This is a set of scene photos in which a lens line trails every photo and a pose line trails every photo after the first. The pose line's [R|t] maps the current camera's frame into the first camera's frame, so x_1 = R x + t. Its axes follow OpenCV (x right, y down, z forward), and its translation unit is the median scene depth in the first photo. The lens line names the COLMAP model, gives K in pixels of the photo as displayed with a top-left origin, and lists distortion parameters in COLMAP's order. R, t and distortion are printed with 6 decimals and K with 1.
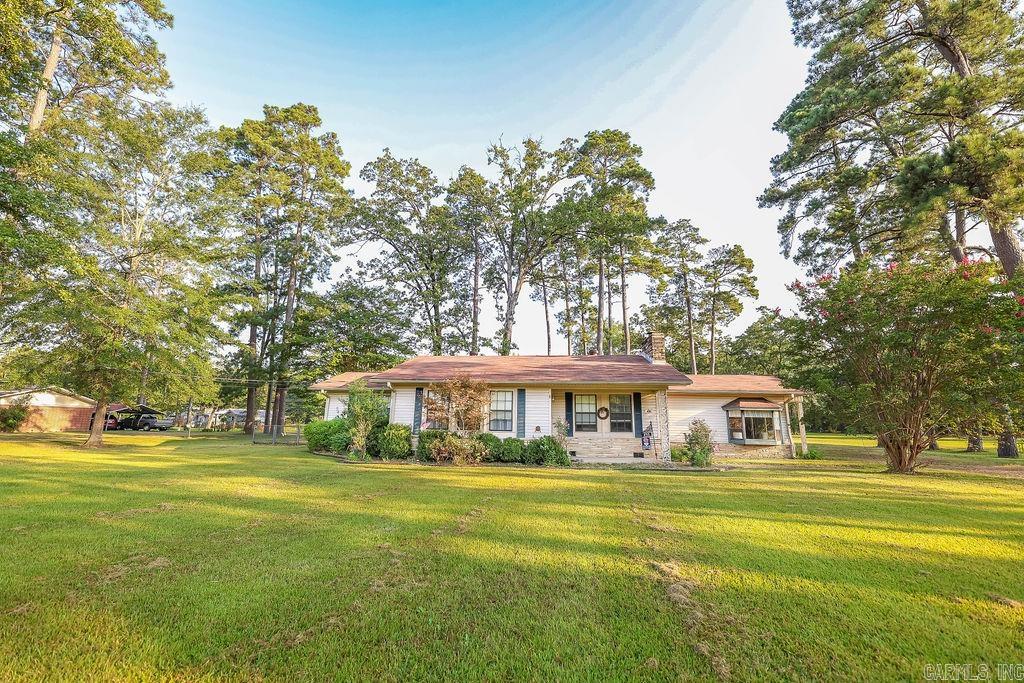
lens RADIAL K [[412.3, 0, 510.4], [0, 412.3, 339.6], [0, 0, 1]] dist [-0.001502, -0.002307]
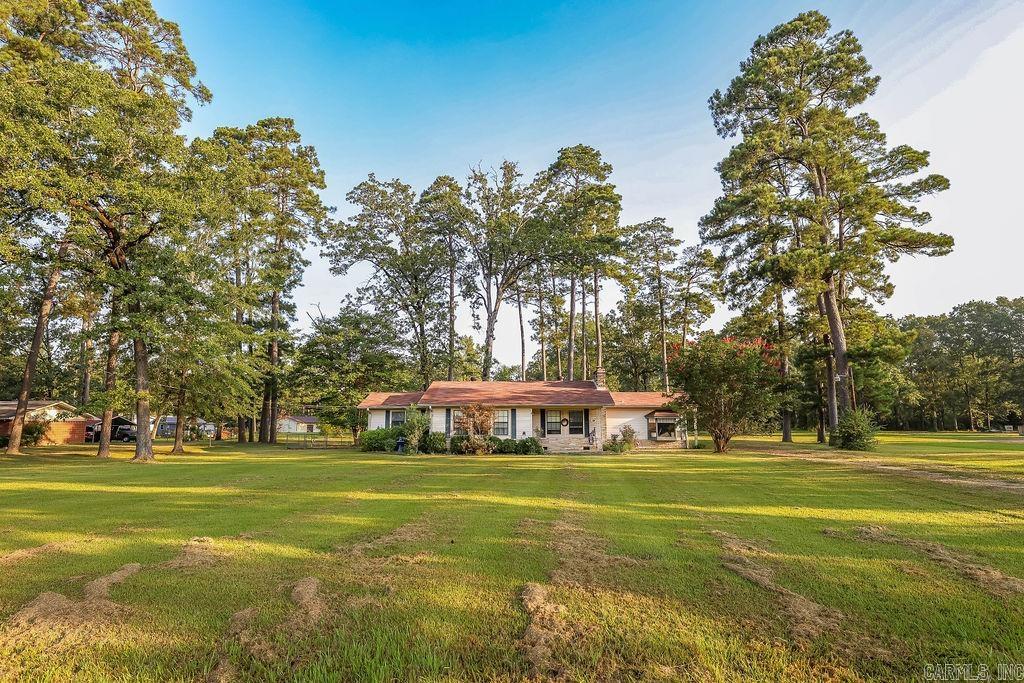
lens RADIAL K [[548.5, 0, 504.8], [0, 548.5, 347.8], [0, 0, 1]] dist [0.001988, -0.002100]
pose [[0.997291, -0.007618, 0.073164, -0.070240], [0.003062, 0.998060, 0.062182, -0.108310], [-0.073496, -0.061789, 0.995380, -0.480040]]
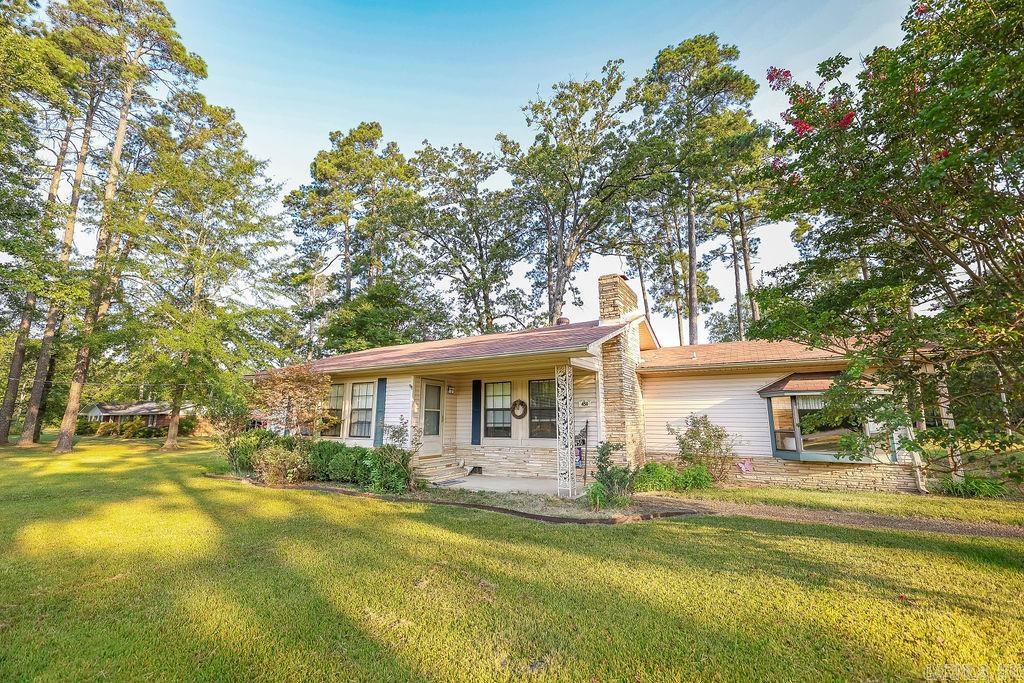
lens RADIAL K [[412.3, 0, 508.5], [0, 412.3, 342.6], [0, 0, 1]] dist [-0.001502, -0.002307]
pose [[0.916943, -0.089076, -0.388949, 0.220798], [0.091608, 0.995722, -0.012074, 0.037778], [0.388361, -0.024560, 0.921180, 0.186824]]
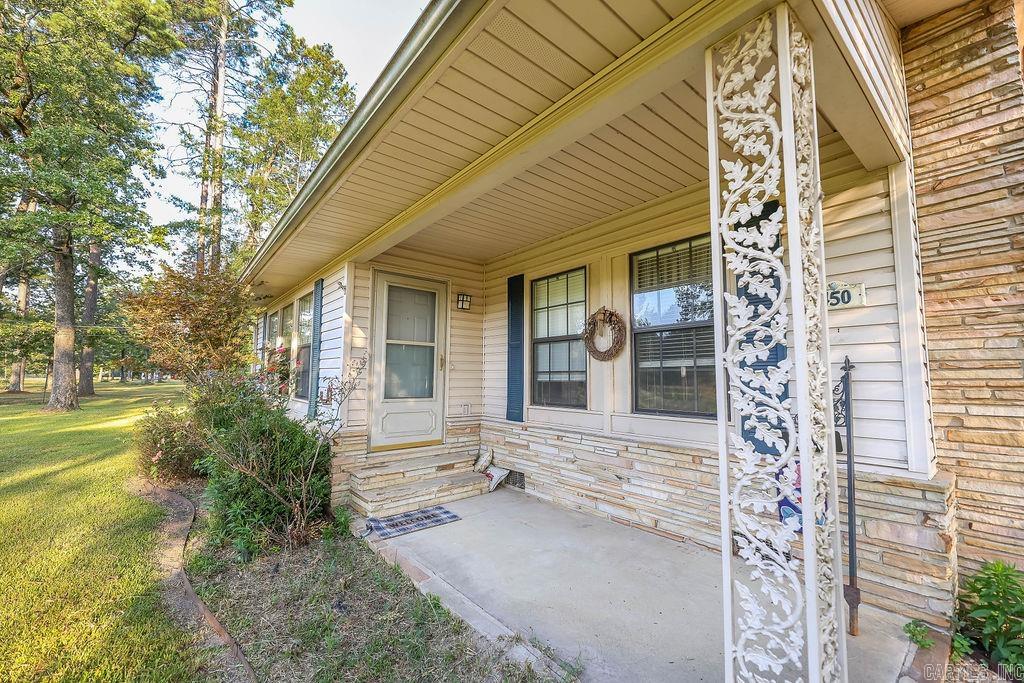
lens RADIAL K [[412.3, 0, 513.5], [0, 412.3, 340.2], [0, 0, 1]] dist [-0.001502, -0.002307]
pose [[0.727554, -0.069085, -0.682563, 0.163904], [0.140643, 0.988805, 0.049833, 0.076156], [0.671480, -0.132254, 0.729125, 0.369827]]
